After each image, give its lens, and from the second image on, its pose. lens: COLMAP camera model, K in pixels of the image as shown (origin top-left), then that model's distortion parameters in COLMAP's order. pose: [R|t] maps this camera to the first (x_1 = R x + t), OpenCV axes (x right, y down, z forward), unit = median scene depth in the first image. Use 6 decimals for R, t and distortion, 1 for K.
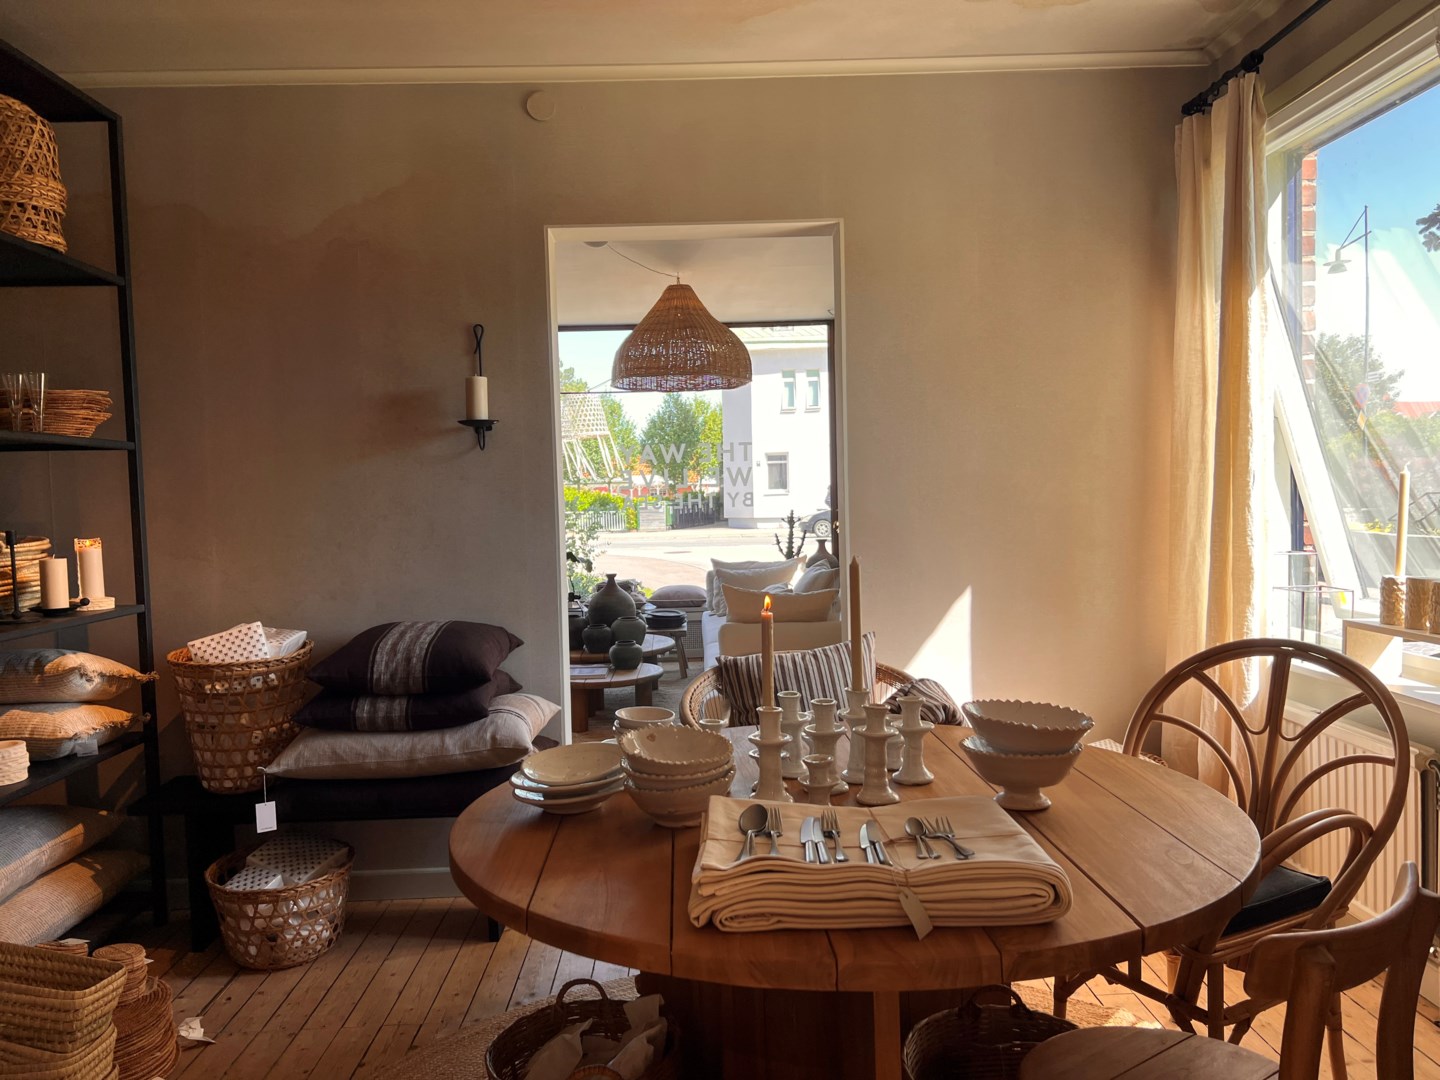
lens RADIAL K [[1074.4, 0, 713.9], [0, 1074.4, 536.0], [0, 0, 1]] dist [0.048246, -0.060233]
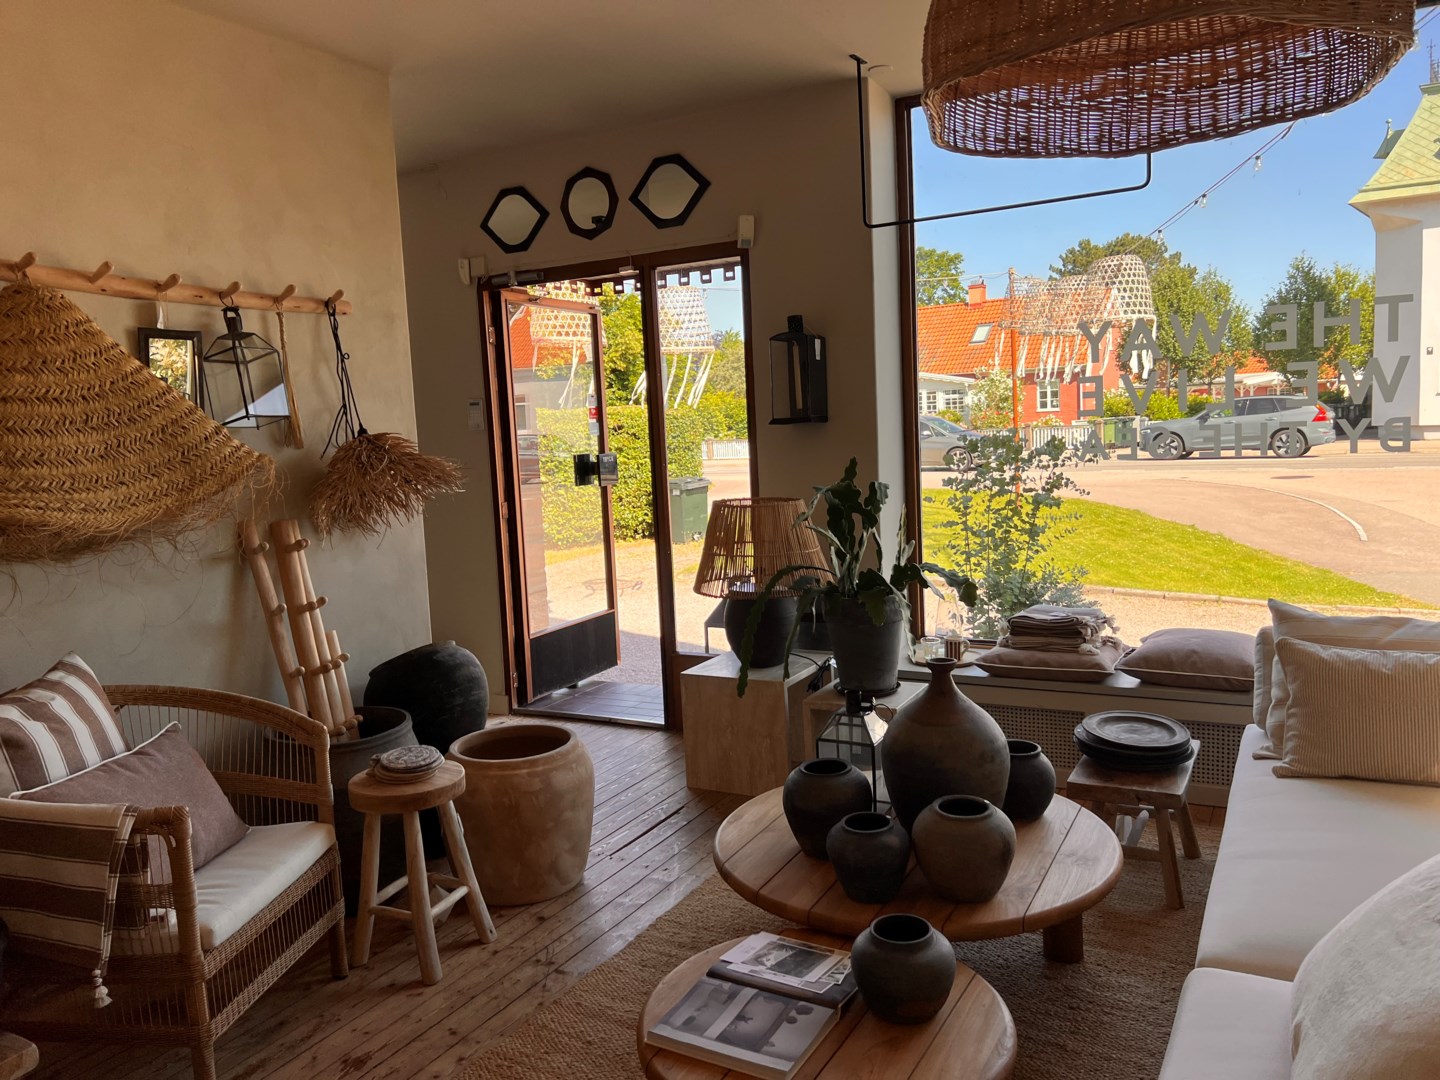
lens RADIAL K [[1074.4, 0, 713.9], [0, 1074.4, 536.0], [0, 0, 1]] dist [0.048246, -0.060233]
pose [[0.859064, 0.039025, -0.510379, 0.052857], [0.005091, 0.996389, 0.084756, -0.080380], [0.511844, -0.075409, 0.855763, 1.253614]]
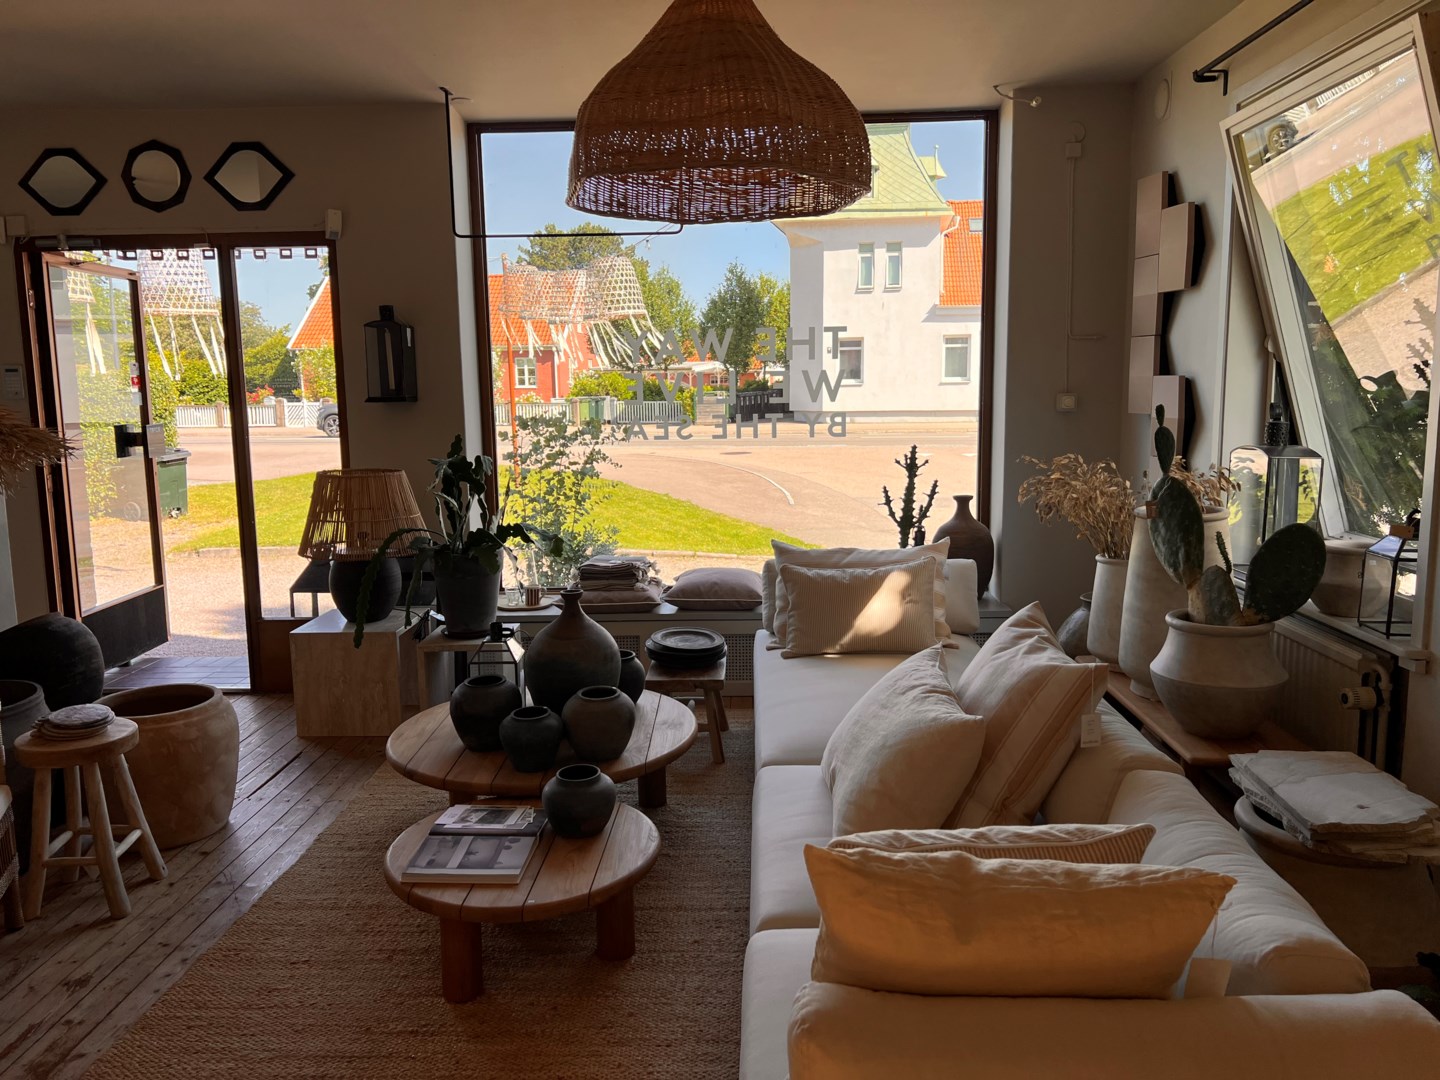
lens RADIAL K [[1071.2, 0, 716.3], [0, 1071.2, 531.6], [0, 0, 1]] dist [0.064374, -0.087491]
pose [[0.998271, 0.020688, -0.055026, -0.002760], [-0.014937, 0.994575, 0.102947, -0.088254], [0.056857, -0.101947, 0.993164, 1.001277]]
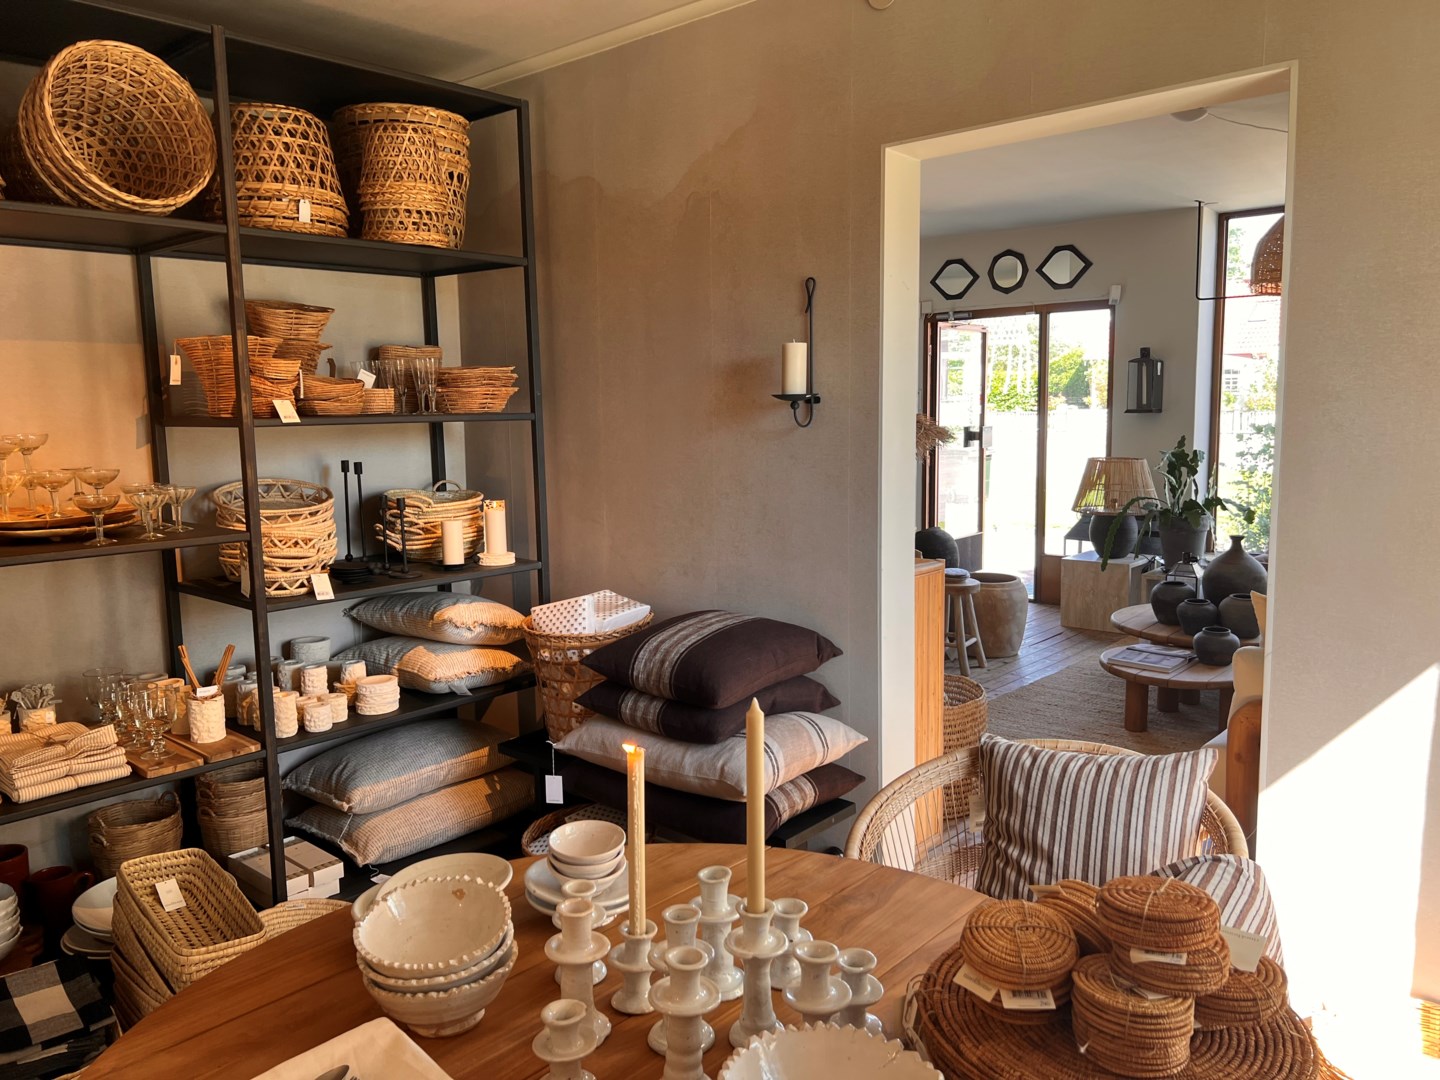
lens RADIAL K [[1074.2, 0, 721.1], [0, 1074.2, 528.4], [0, 0, 1]] dist [0.114308, -0.269385]
pose [[0.732094, 0.096122, -0.674388, 0.322798], [-0.028921, 0.993488, 0.110208, -0.091259], [0.680589, -0.061179, 0.730106, 0.316342]]
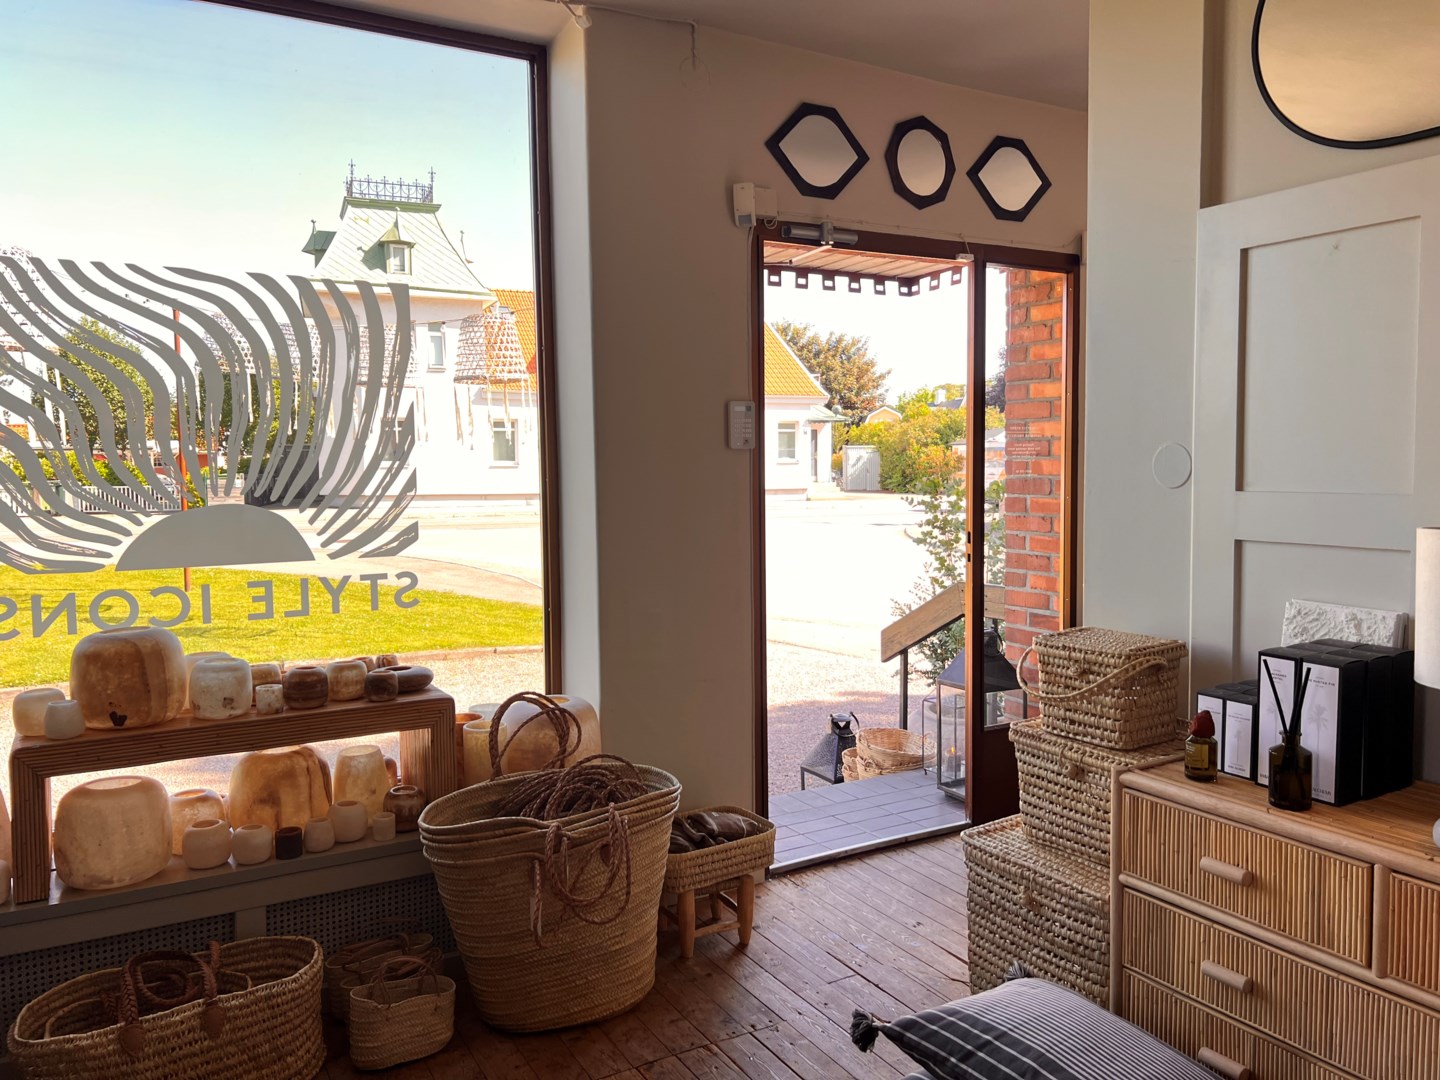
lens RADIAL K [[1074.2, 0, 721.1], [0, 1074.2, 528.4], [0, 0, 1]] dist [0.114308, -0.269385]
pose [[0.884792, -0.008523, 0.465909, -1.479740], [0.001270, 0.999873, 0.015878, -0.043881], [-0.465985, -0.013457, 0.884690, 1.521366]]
